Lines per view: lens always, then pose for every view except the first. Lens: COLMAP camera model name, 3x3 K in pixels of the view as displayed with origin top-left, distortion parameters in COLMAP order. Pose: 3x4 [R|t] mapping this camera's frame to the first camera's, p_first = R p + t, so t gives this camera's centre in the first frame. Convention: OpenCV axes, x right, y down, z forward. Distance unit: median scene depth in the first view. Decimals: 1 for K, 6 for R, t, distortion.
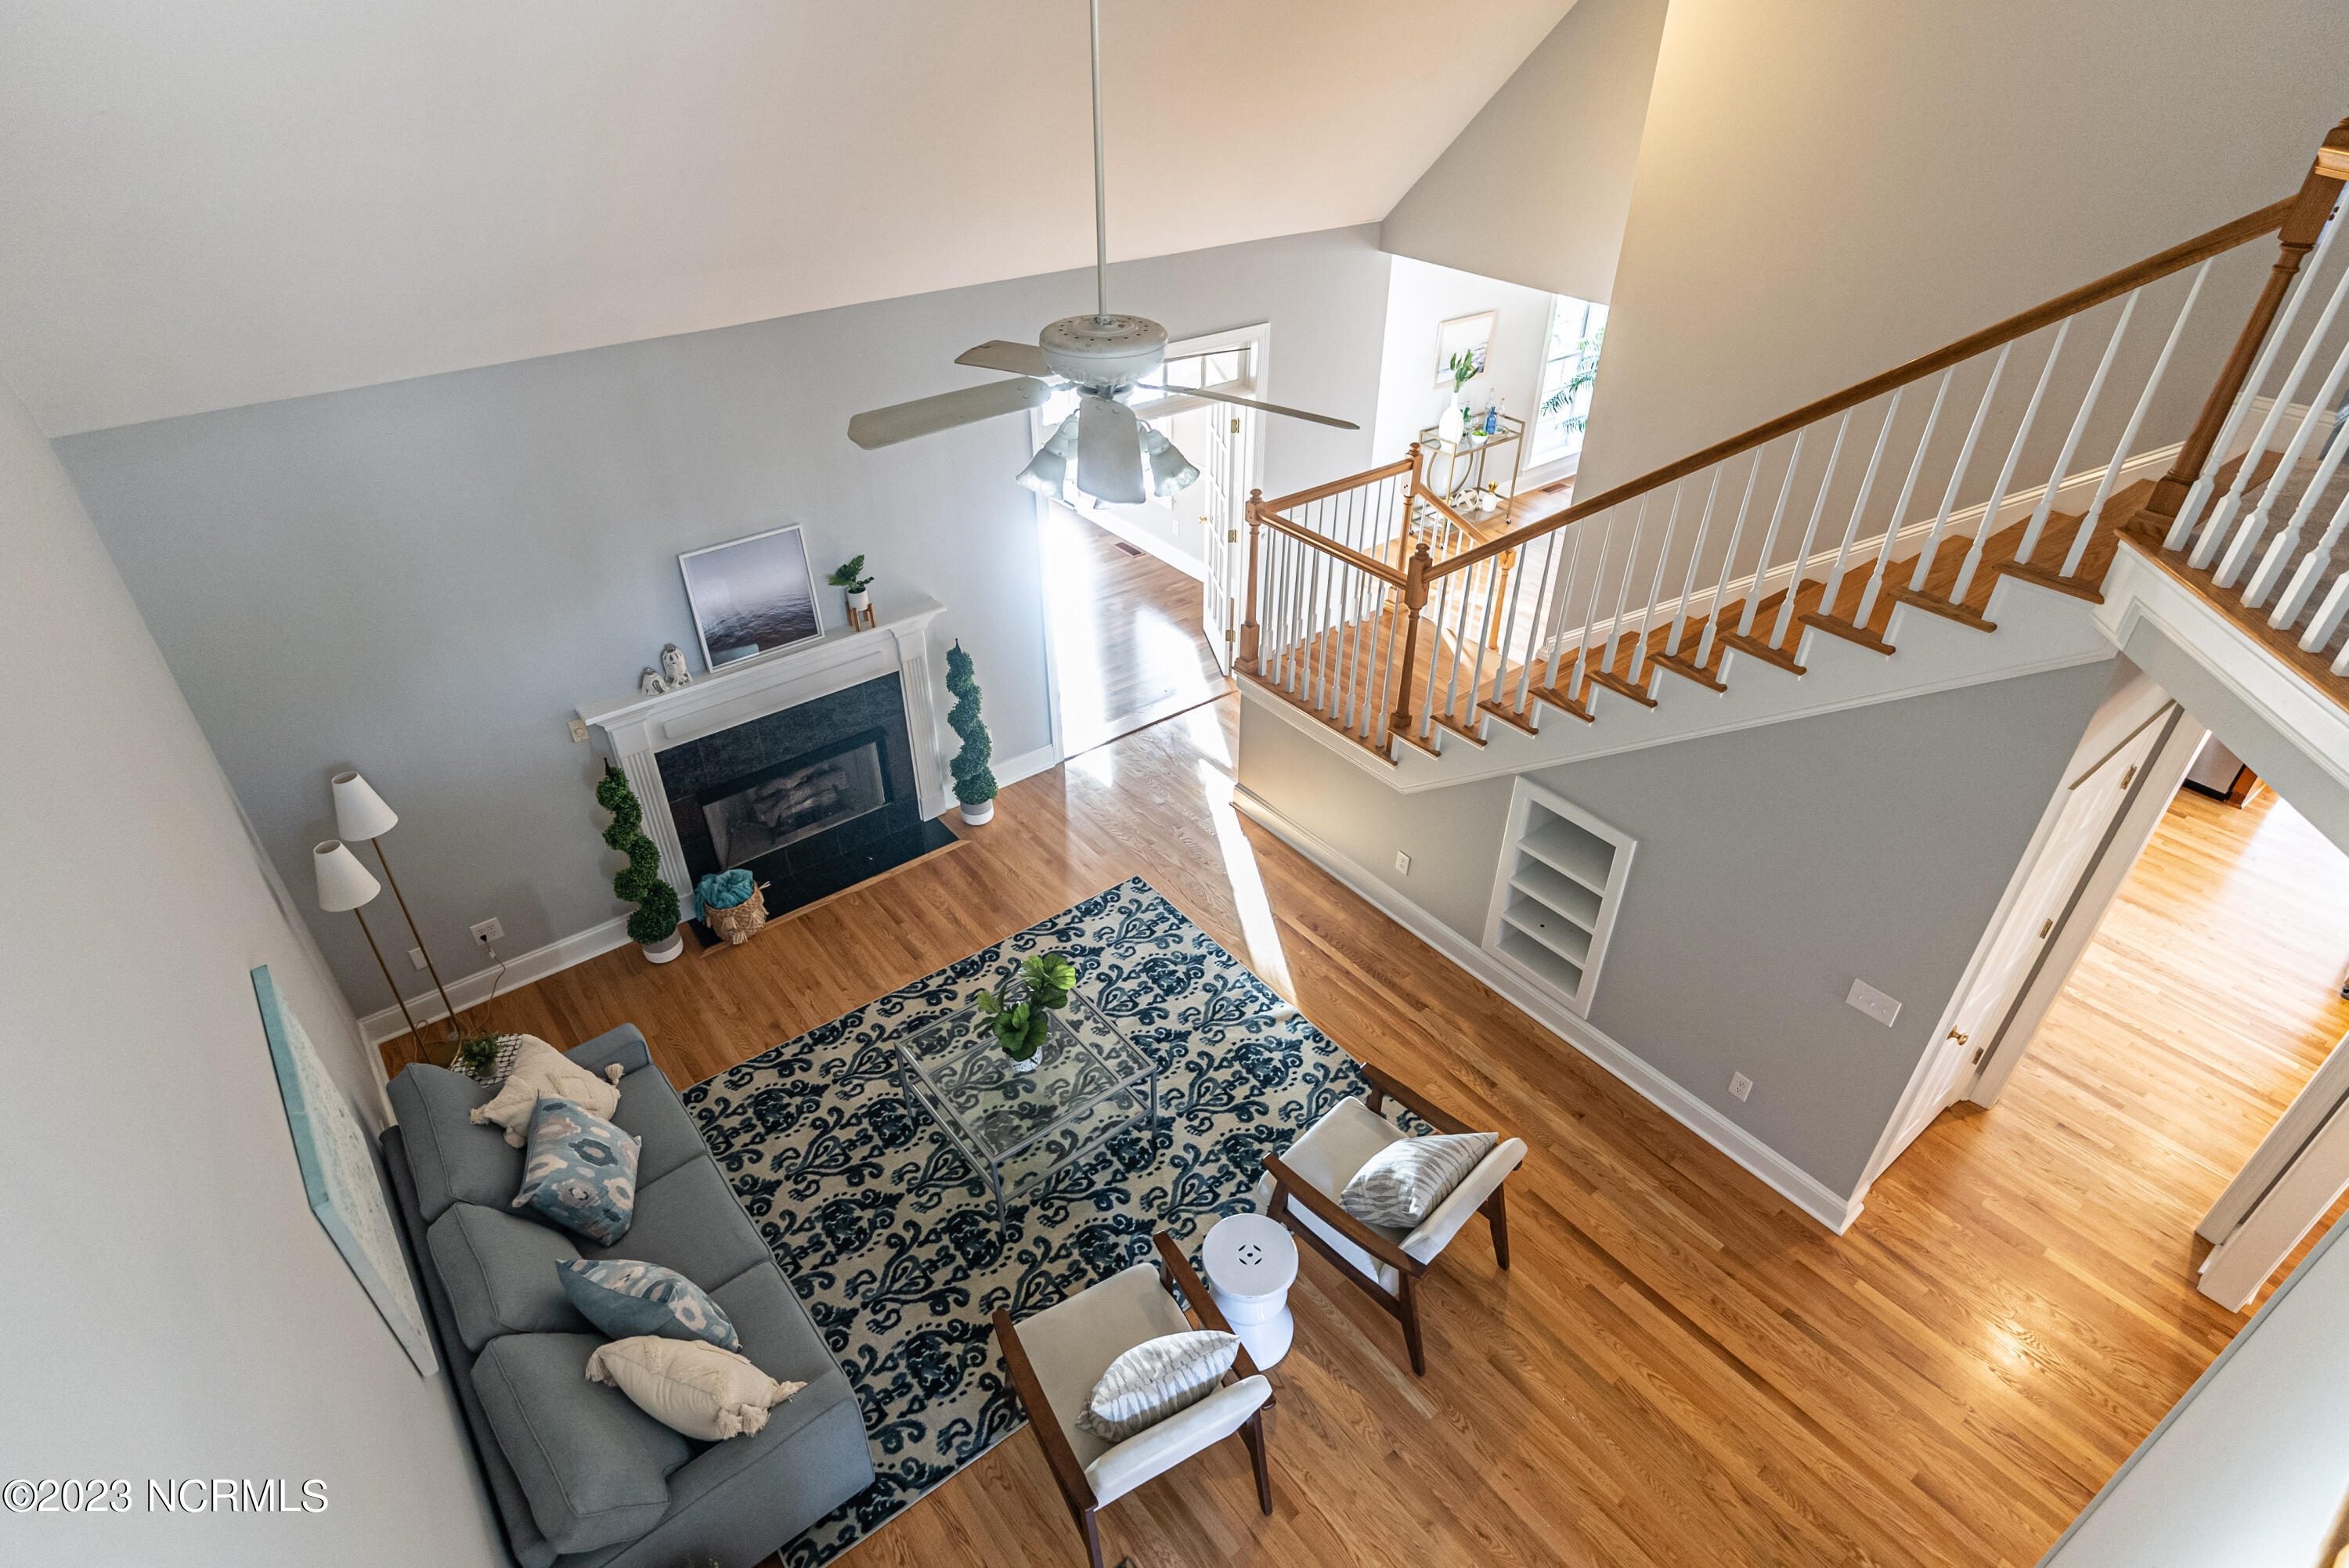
lens RADIAL K [[1282.3, 0, 1173.8], [0, 1282.3, 699.8], [0, 0, 1]] dist [0.003363, -0.000149]
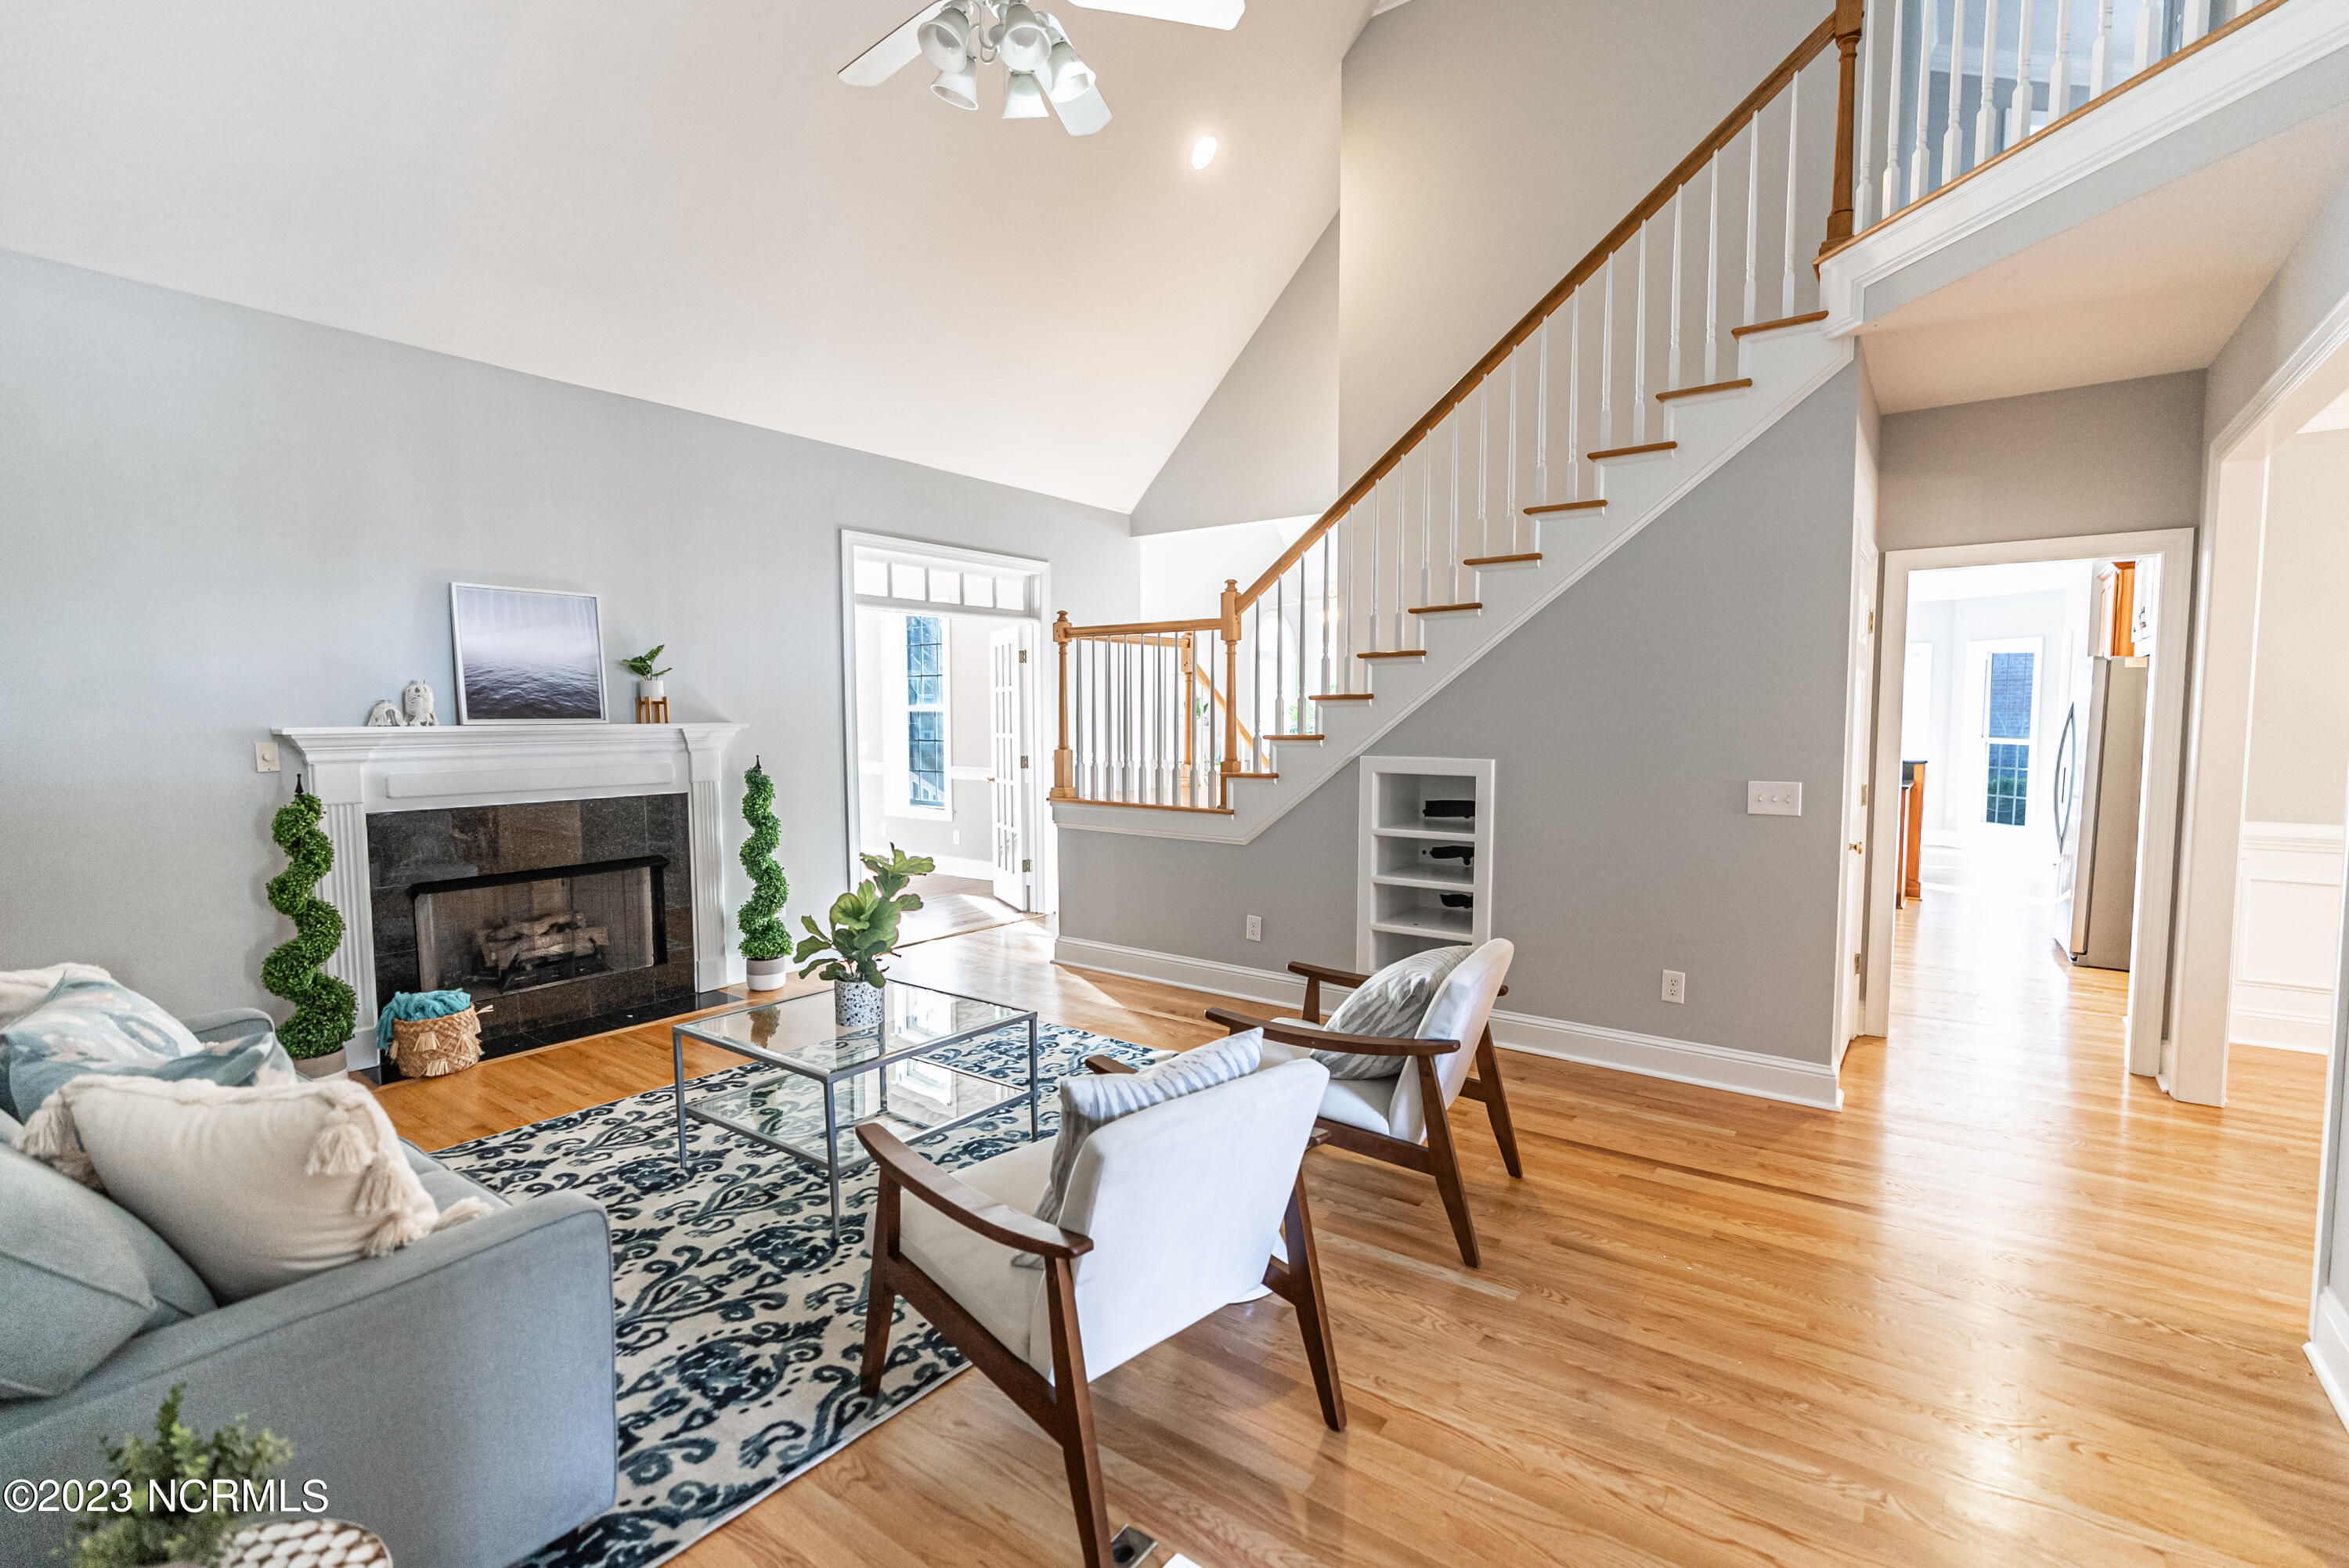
lens RADIAL K [[1064.4, 0, 1176.0], [0, 1064.4, 727.1], [0, 0, 1]] dist [-0.005607, 0.000600]
pose [[0.965356, -0.016044, 0.260444, -0.089362], [0.147014, 0.858060, -0.492058, 0.427002], [-0.215582, 0.513299, 0.830691, 0.323283]]
